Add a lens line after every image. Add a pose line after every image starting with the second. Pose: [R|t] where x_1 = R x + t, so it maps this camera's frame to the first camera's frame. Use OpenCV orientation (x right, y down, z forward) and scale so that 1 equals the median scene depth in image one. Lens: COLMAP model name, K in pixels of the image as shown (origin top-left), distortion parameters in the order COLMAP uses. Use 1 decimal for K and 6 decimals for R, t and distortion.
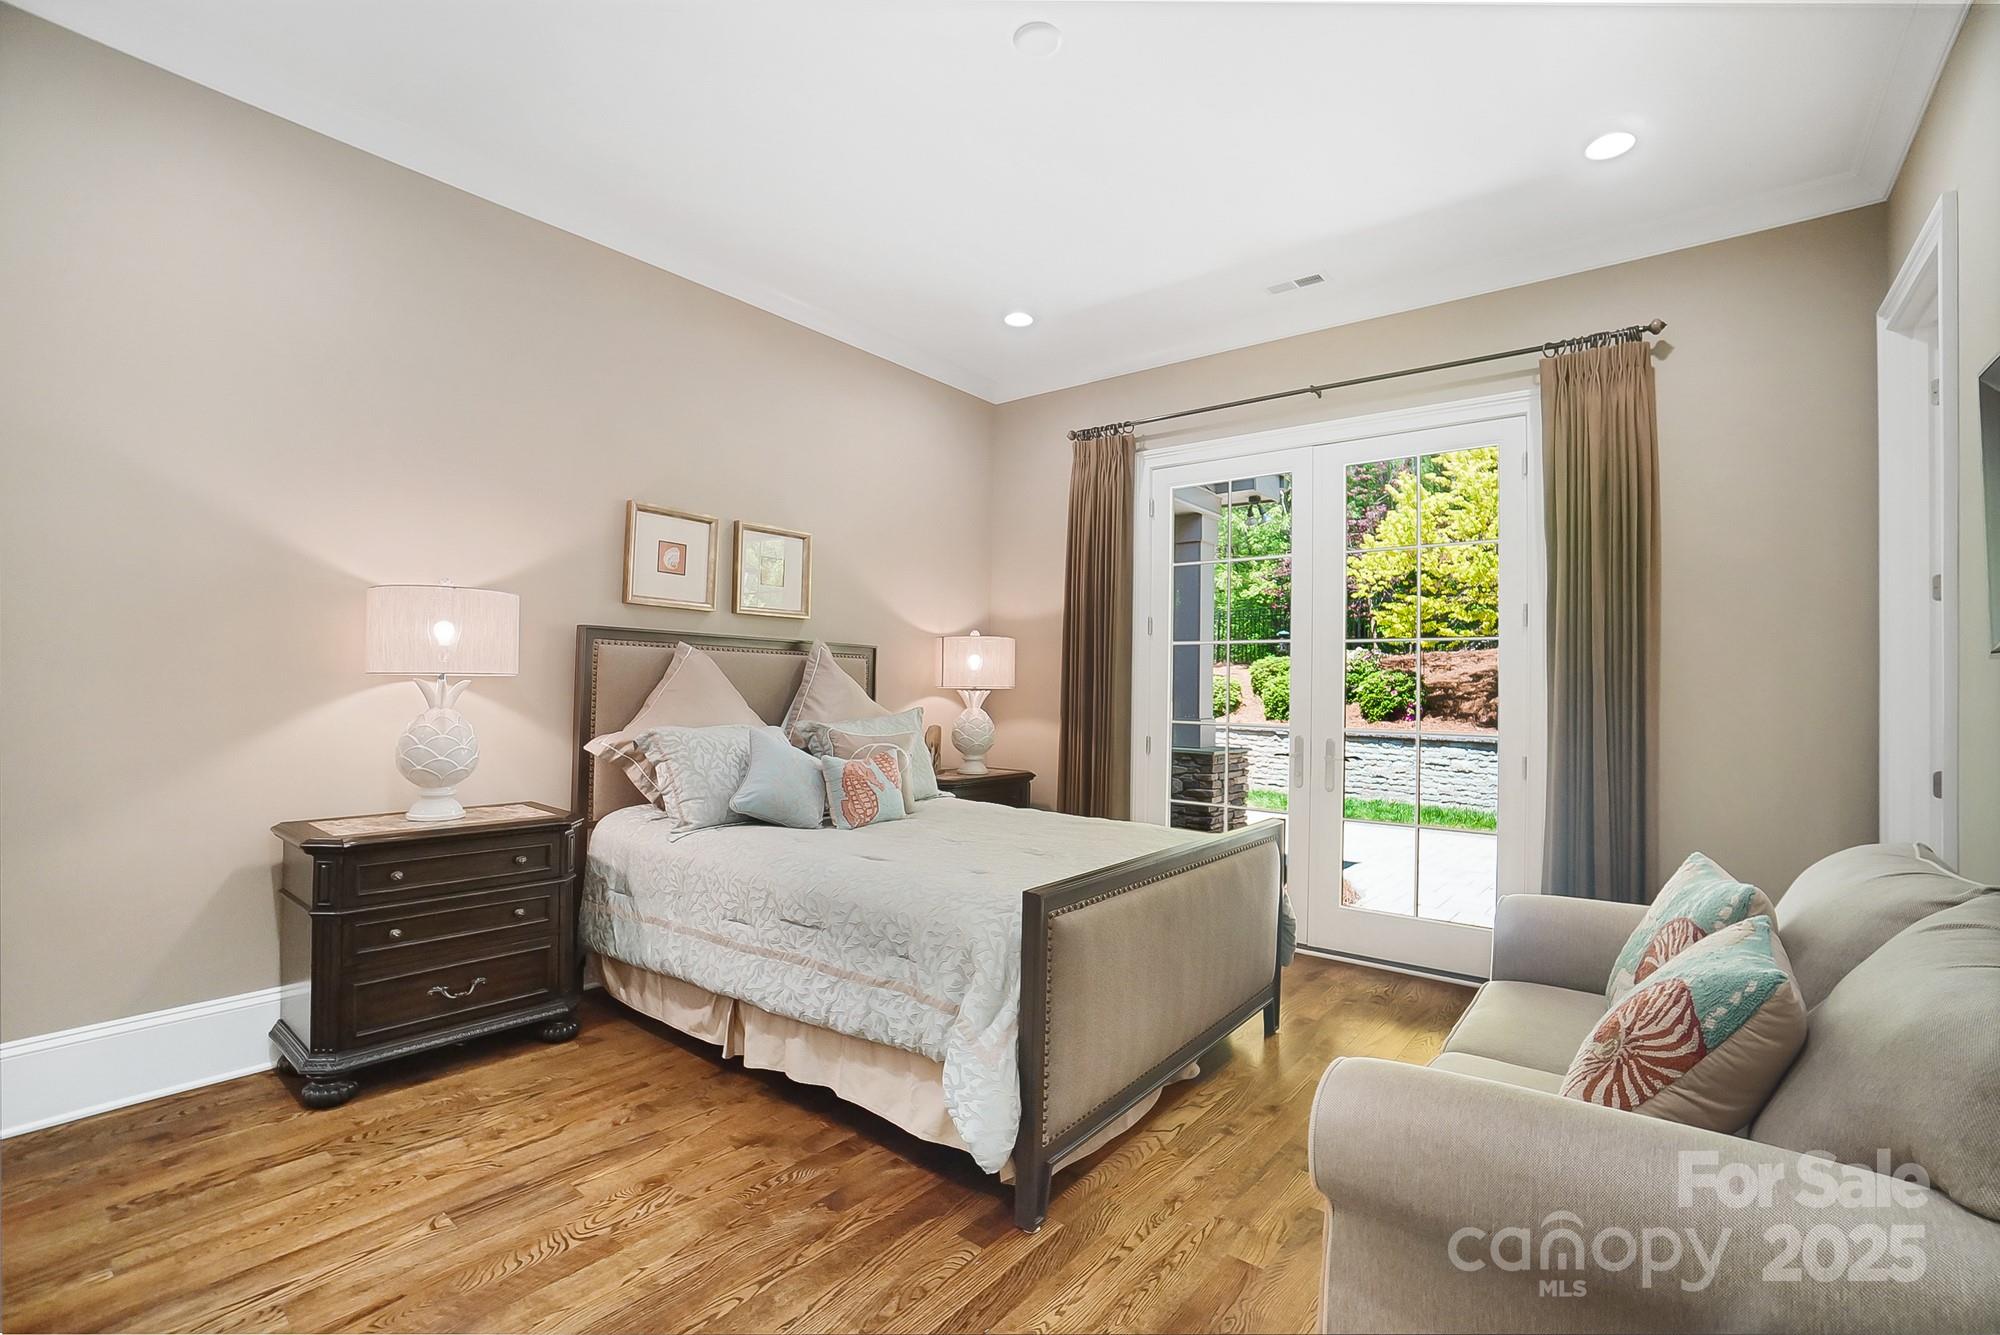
lens RADIAL K [[883.6, 0, 992.3], [0, 883.6, 682.0], [0, 0, 1]] dist [-0.034940, 0.002017]
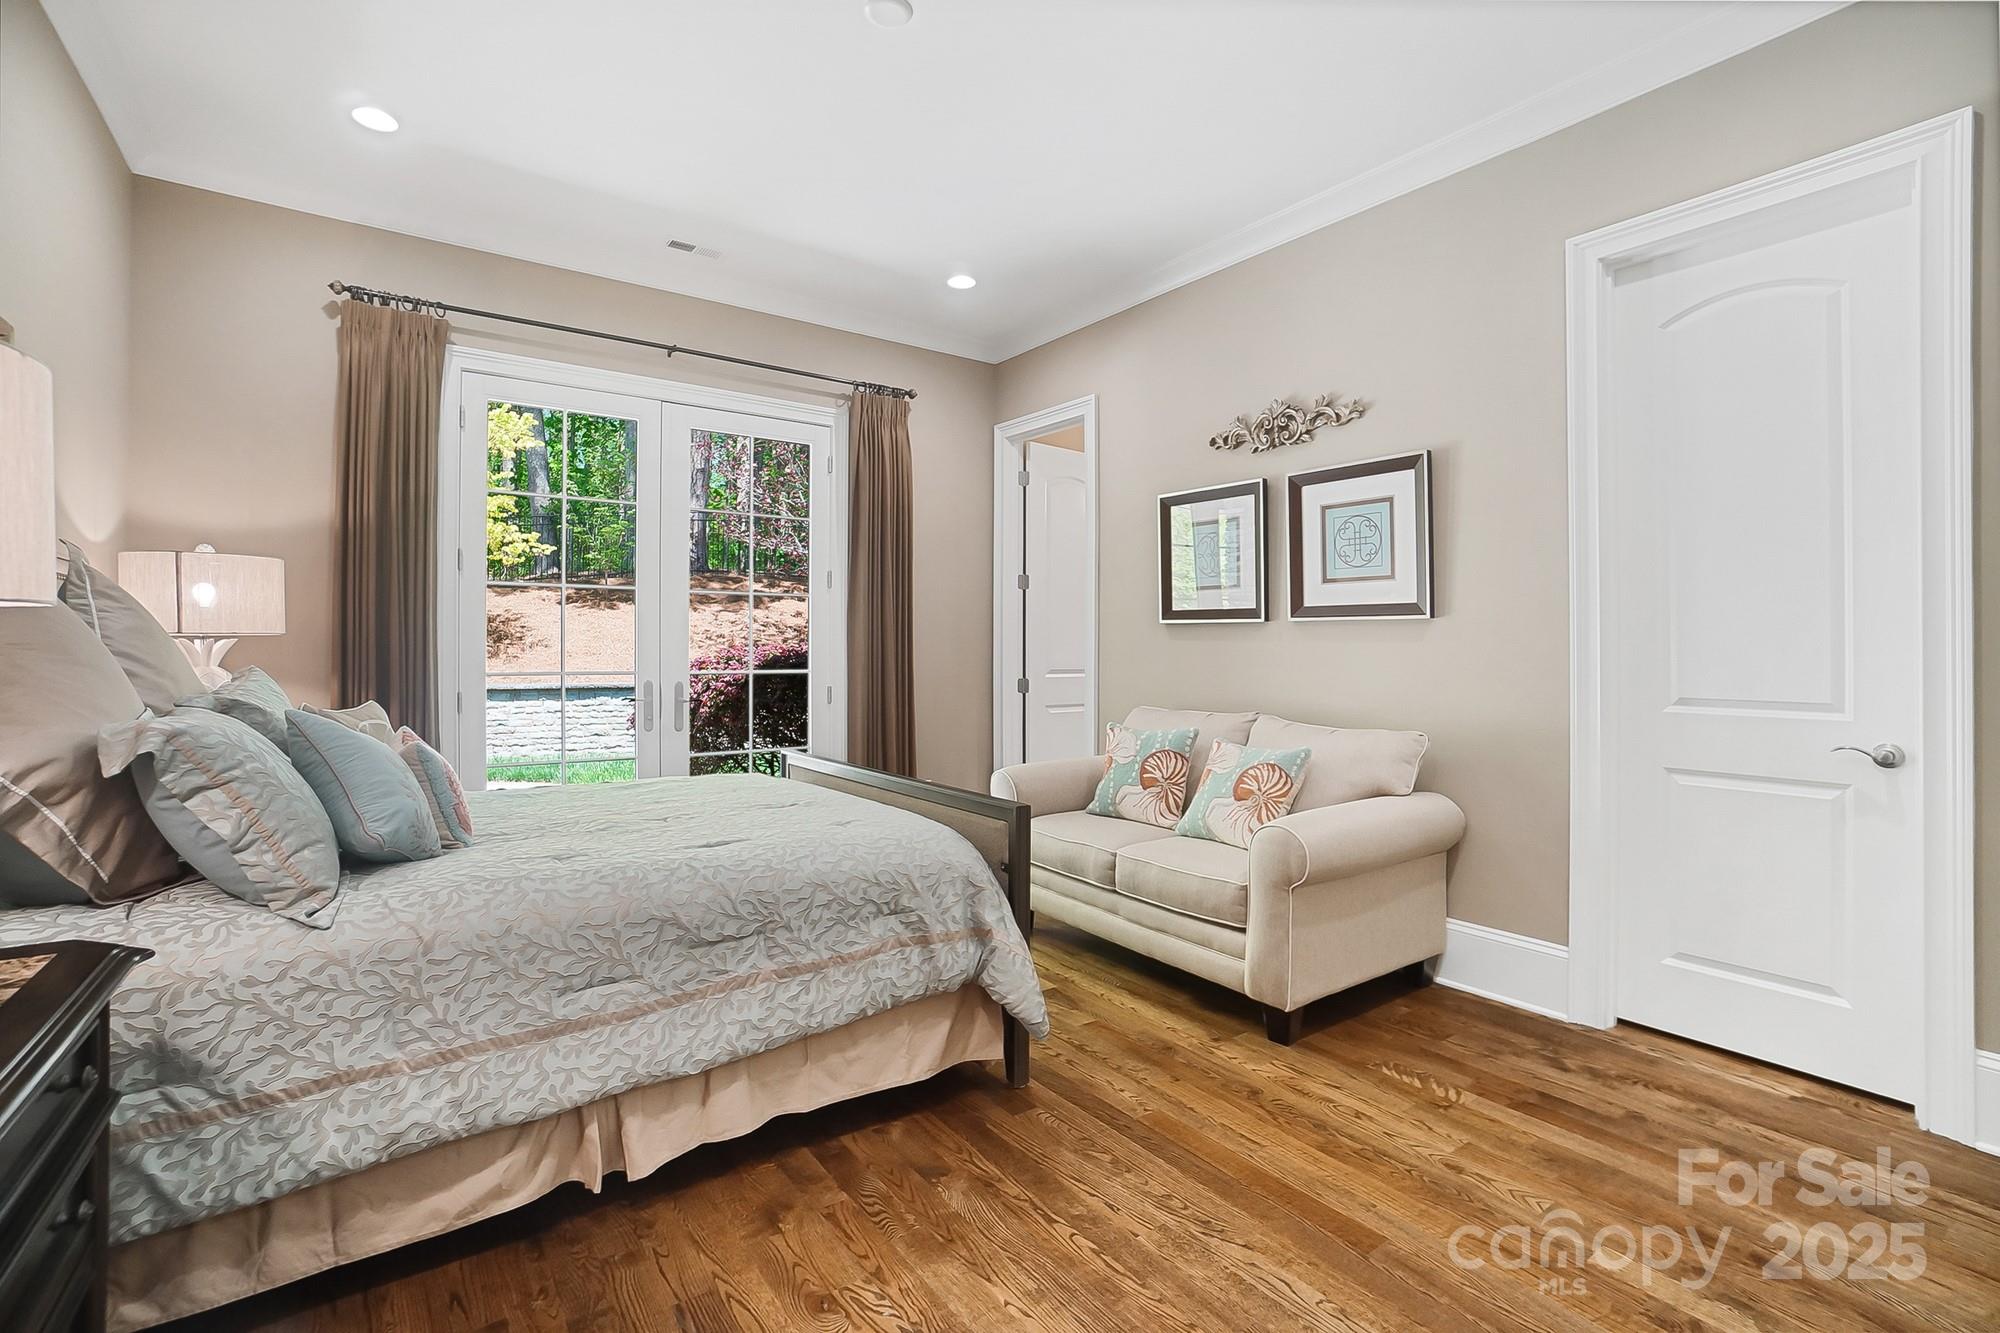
lens RADIAL K [[883.6, 0, 995.5], [0, 883.6, 647.8], [0, 0, 1]] dist [-0.034940, 0.002017]
pose [[0.281351, -0.017085, 0.959453, -0.871857], [-0.006139, 0.999789, 0.019604, 0.000476], [-0.959585, -0.011405, 0.281187, 0.545402]]
